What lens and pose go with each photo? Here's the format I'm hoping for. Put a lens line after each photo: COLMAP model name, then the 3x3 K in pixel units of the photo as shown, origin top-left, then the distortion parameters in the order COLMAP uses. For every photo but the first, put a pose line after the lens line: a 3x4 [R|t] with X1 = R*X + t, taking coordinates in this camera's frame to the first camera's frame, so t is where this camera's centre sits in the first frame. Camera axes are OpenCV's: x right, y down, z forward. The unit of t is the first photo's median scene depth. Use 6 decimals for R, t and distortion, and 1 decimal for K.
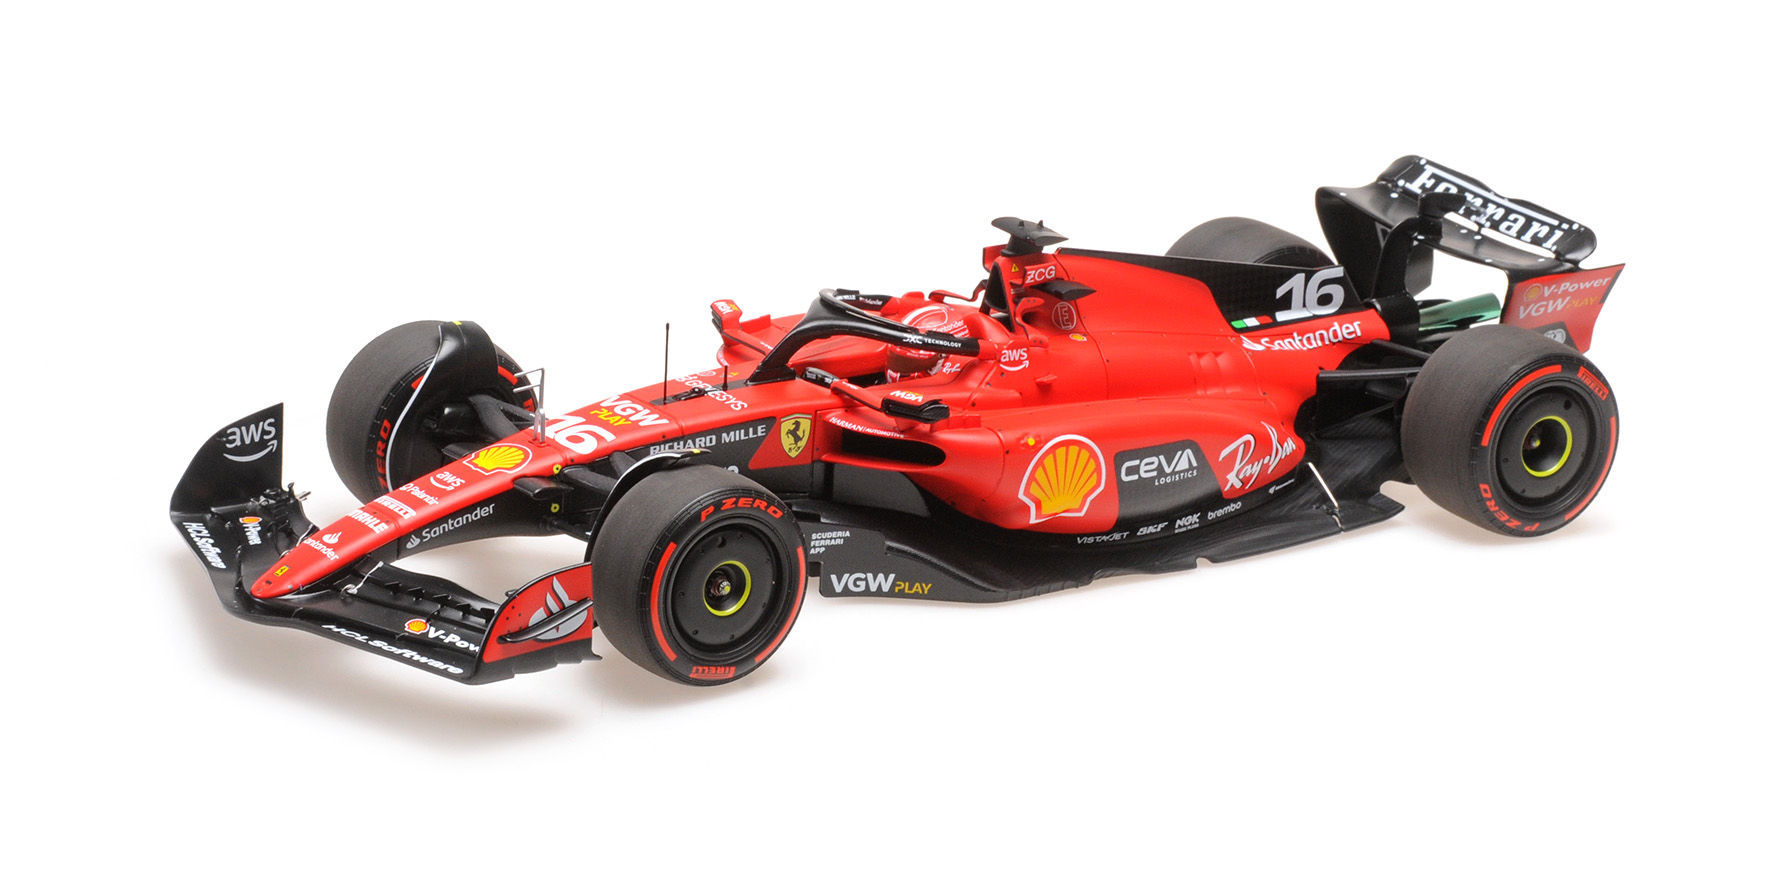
lens RADIAL K [[8421.4, 0, 831.9], [0, 8421.4, 240.4], [0, 0, 1]] dist [0.069033, -136.484601]
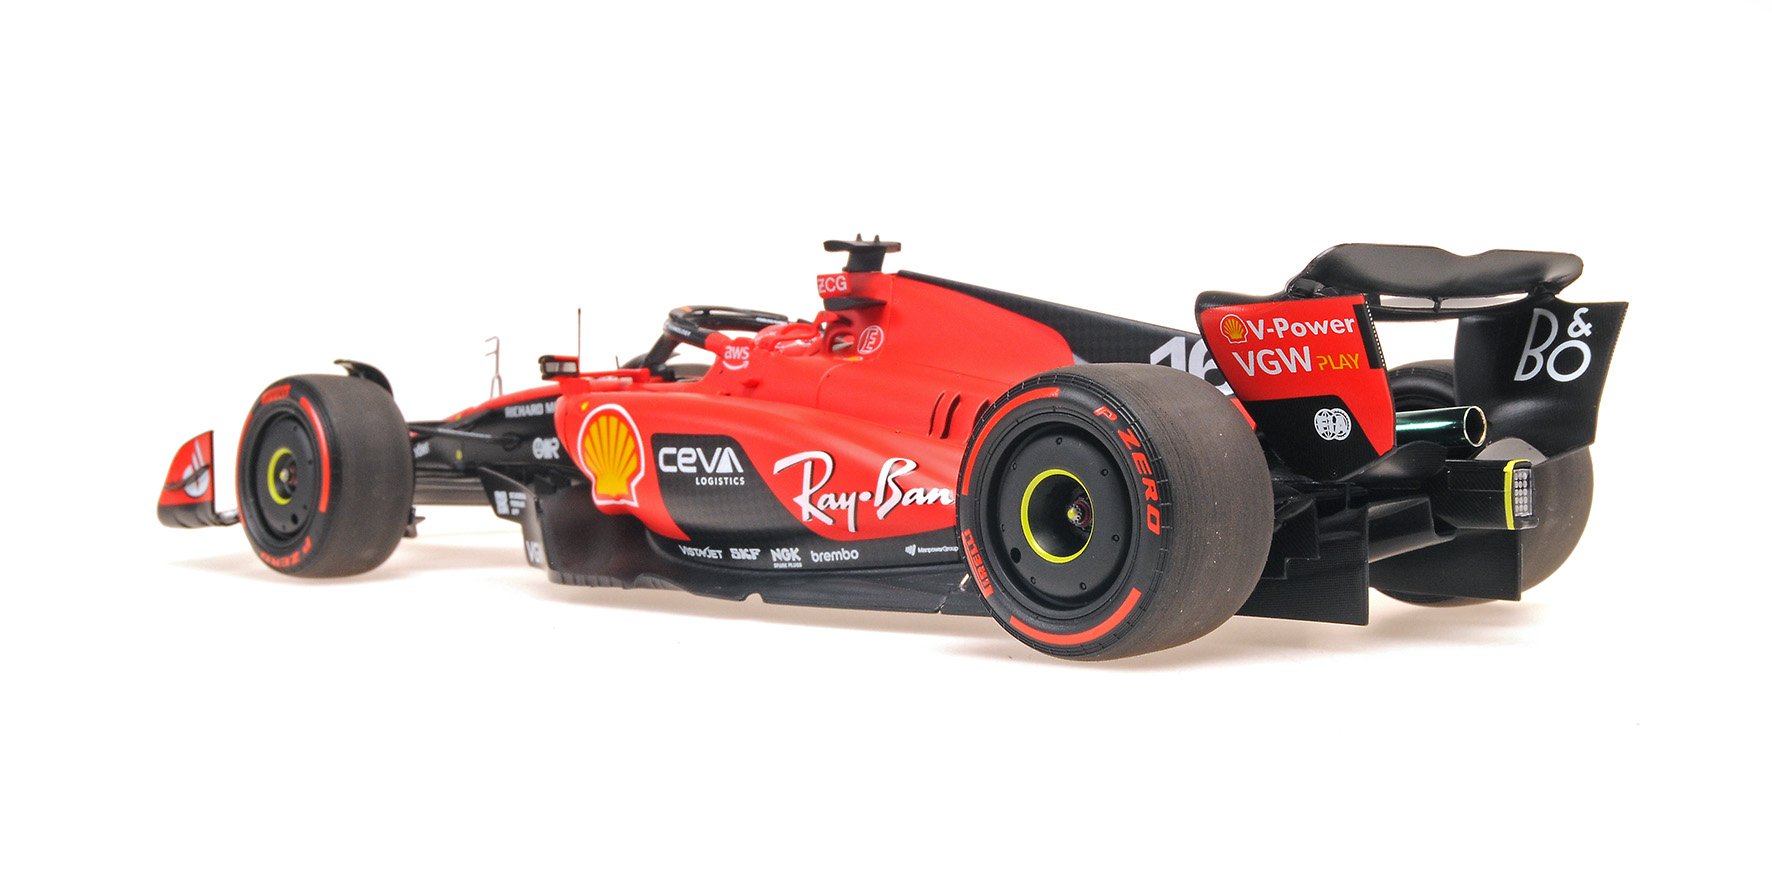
lens RADIAL K [[2510.0, 0, 886.0], [0, 2510.0, 443.0], [0, 0, 1]] dist [-0.124056, -0.005250]
pose [[0.144894, -0.036366, -0.988779, 0.292873], [-0.255516, 0.964053, -0.072900, 0.038862], [0.955886, 0.263211, 0.130393, 0.992471]]
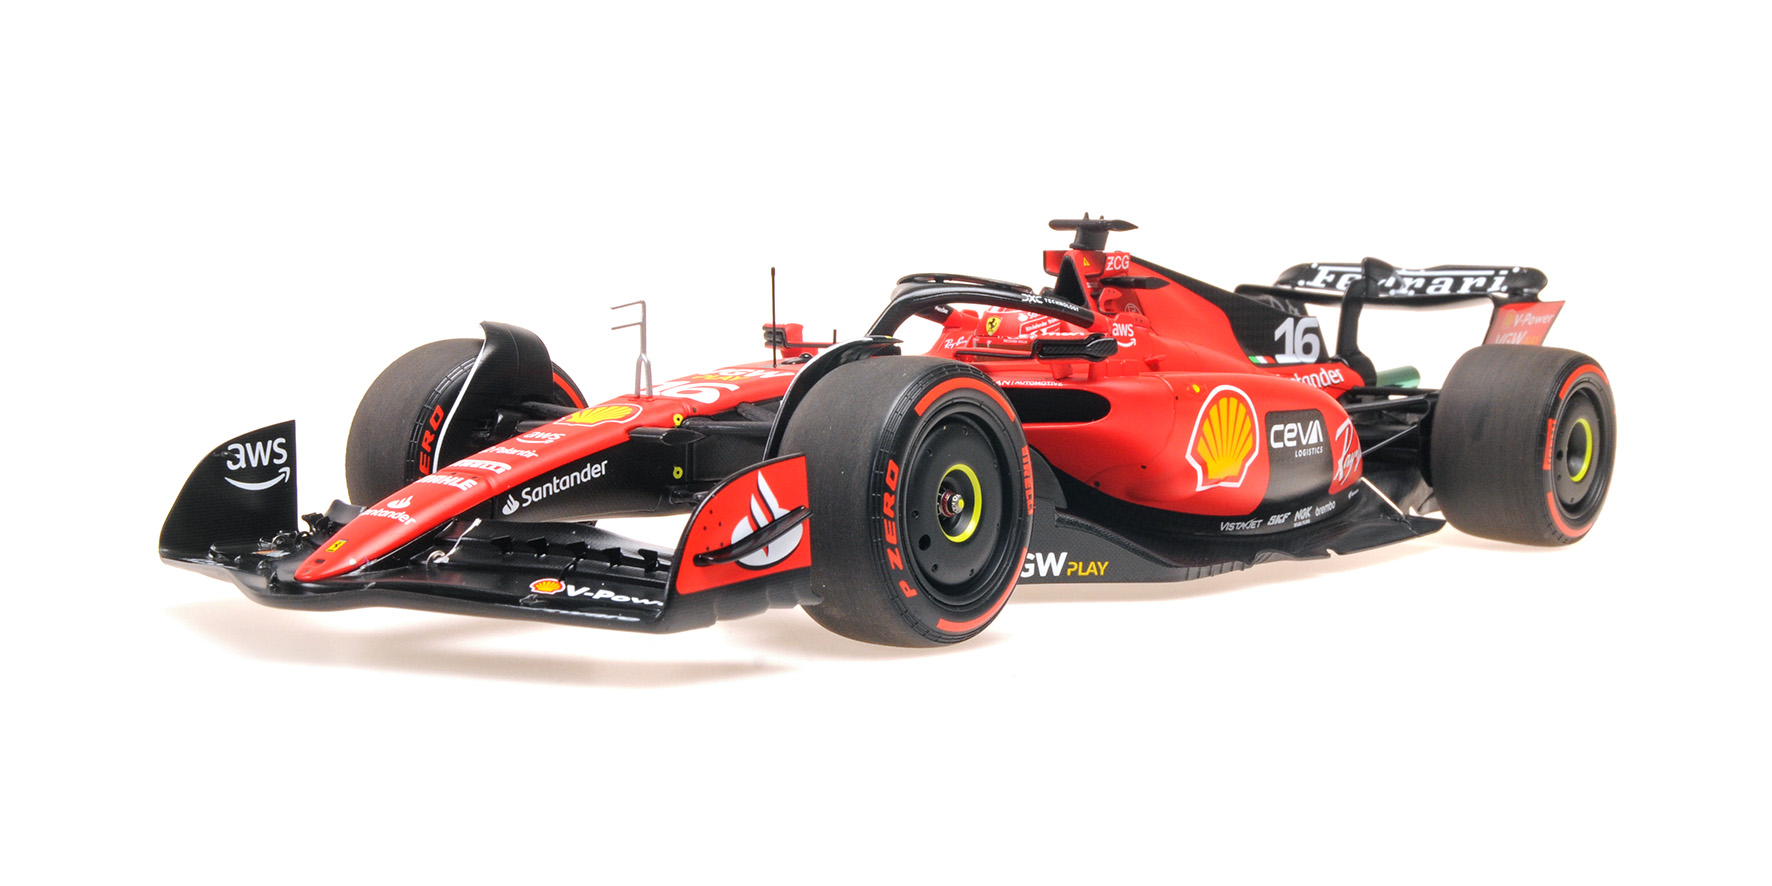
lens RADIAL K [[2510.0, 0, 886.0], [0, 2510.0, 443.0], [0, 0, 1]] dist [-0.124056, -0.005250]
pose [[0.967975, -0.068712, 0.241462, -0.068505], [0.116779, 0.974660, -0.190788, 0.073894], [-0.222234, 0.212876, 0.951471, 0.762321]]
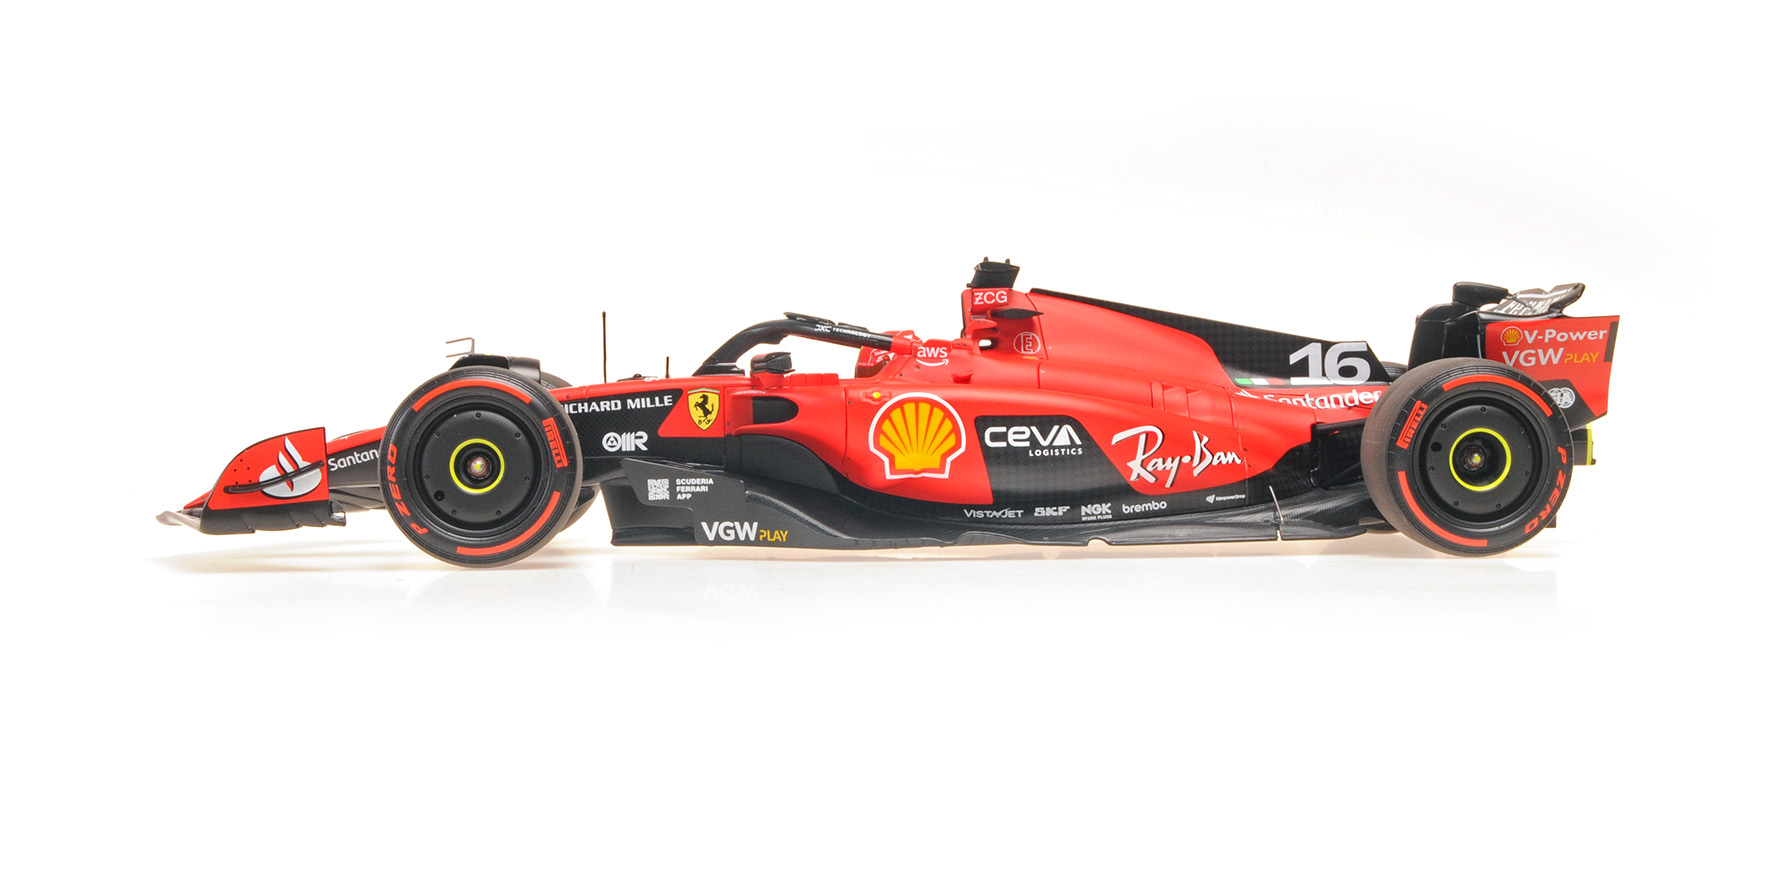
lens RADIAL K [[2859.7, 0, 886.0], [0, 2859.7, 443.0], [0, 0, 1]] dist [-0.188615, -0.051981]
pose [[0.837027, -0.066933, -0.543053, 0.218263], [-0.087395, 0.963394, -0.253445, 0.120064], [0.540137, 0.259601, 0.800537, 0.711583]]
